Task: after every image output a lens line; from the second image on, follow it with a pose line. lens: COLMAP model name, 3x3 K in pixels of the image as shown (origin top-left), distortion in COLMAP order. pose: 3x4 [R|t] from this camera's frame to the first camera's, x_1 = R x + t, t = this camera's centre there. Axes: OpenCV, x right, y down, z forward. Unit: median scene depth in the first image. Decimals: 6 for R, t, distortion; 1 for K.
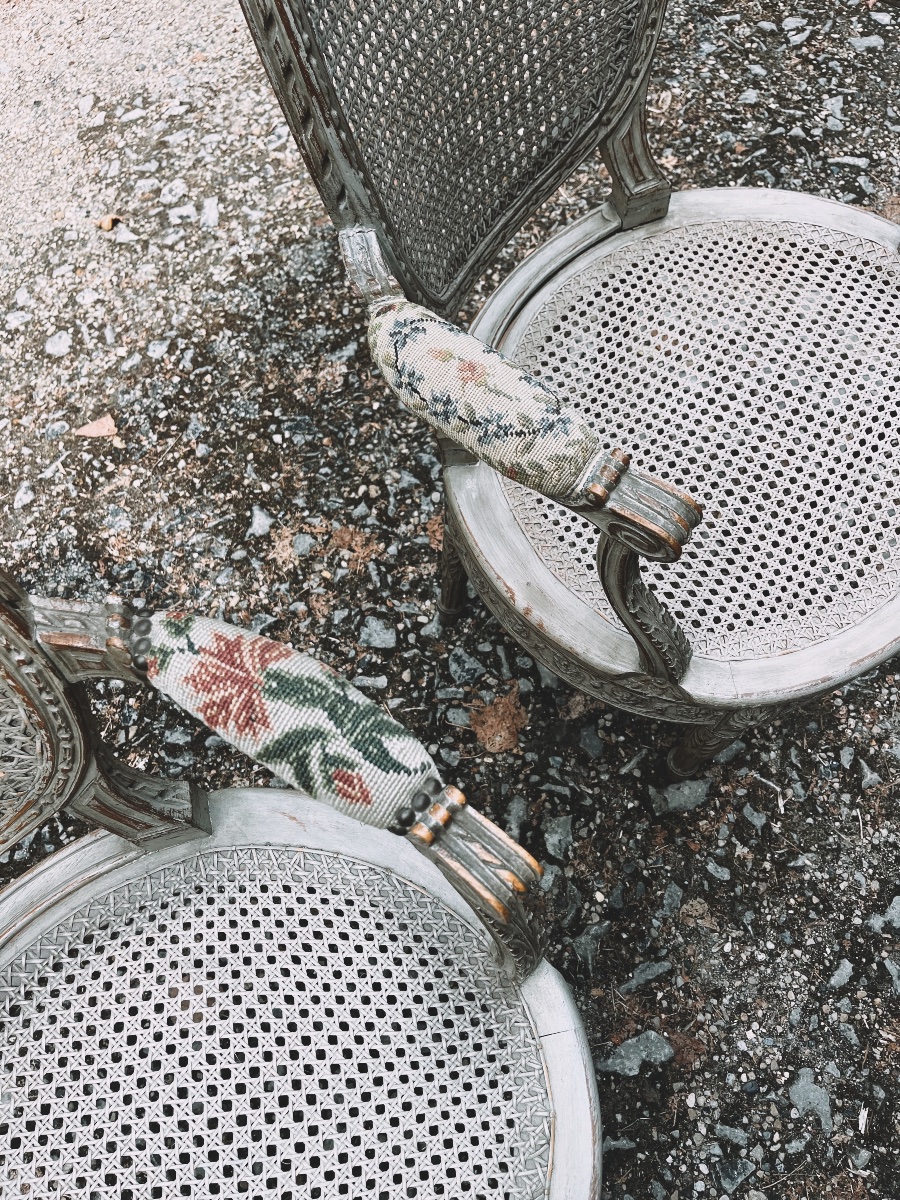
lens RADIAL K [[909.3, 0, 463.1], [0, 909.3, 607.6], [0, 0, 1]] dist [0.077488, -0.116106]
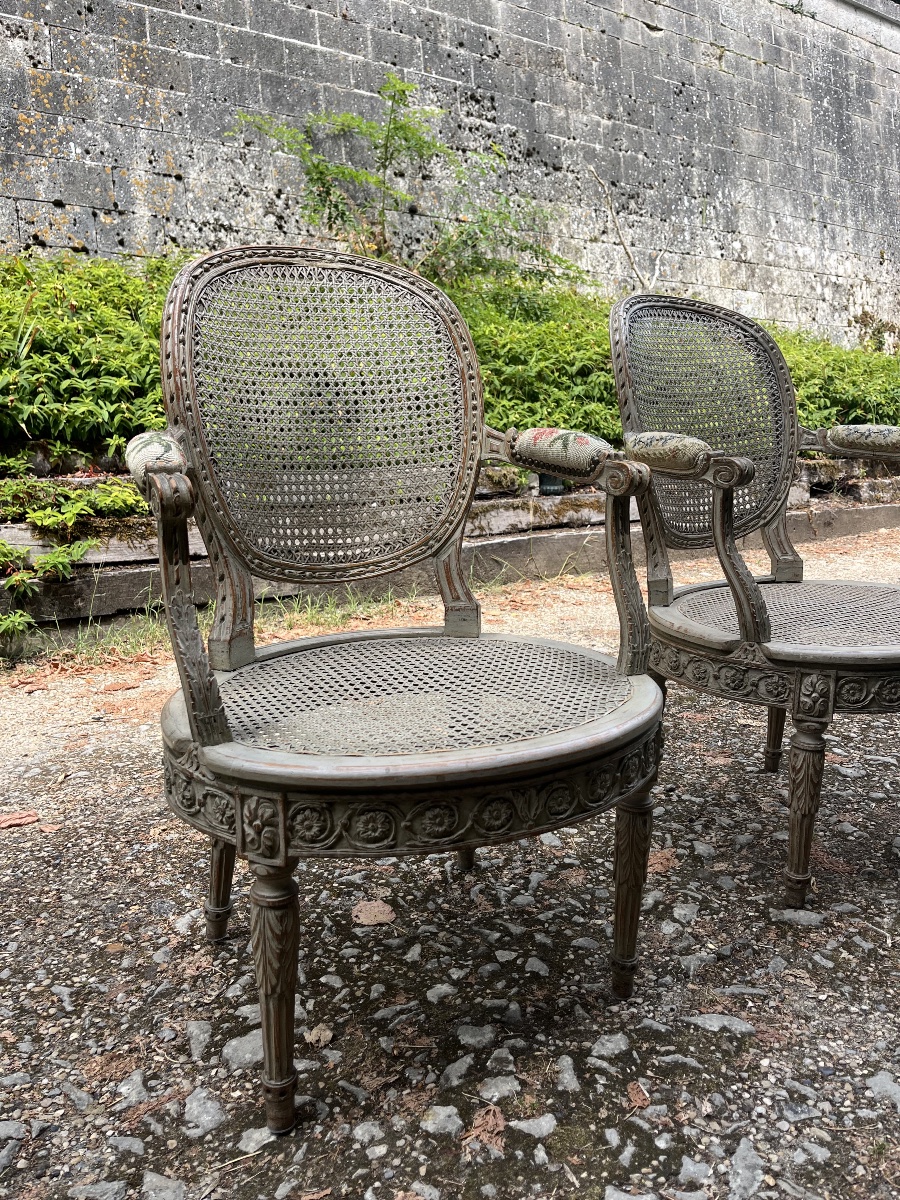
lens RADIAL K [[909.3, 0, 461.8], [0, 909.3, 605.2], [0, 0, 1]] dist [0.077488, -0.116106]
pose [[0.925673, 0.111613, -0.361487, 0.222044], [-0.358783, 0.562102, -0.745195, 1.022704], [0.120019, 0.819502, 0.560367, -0.048105]]
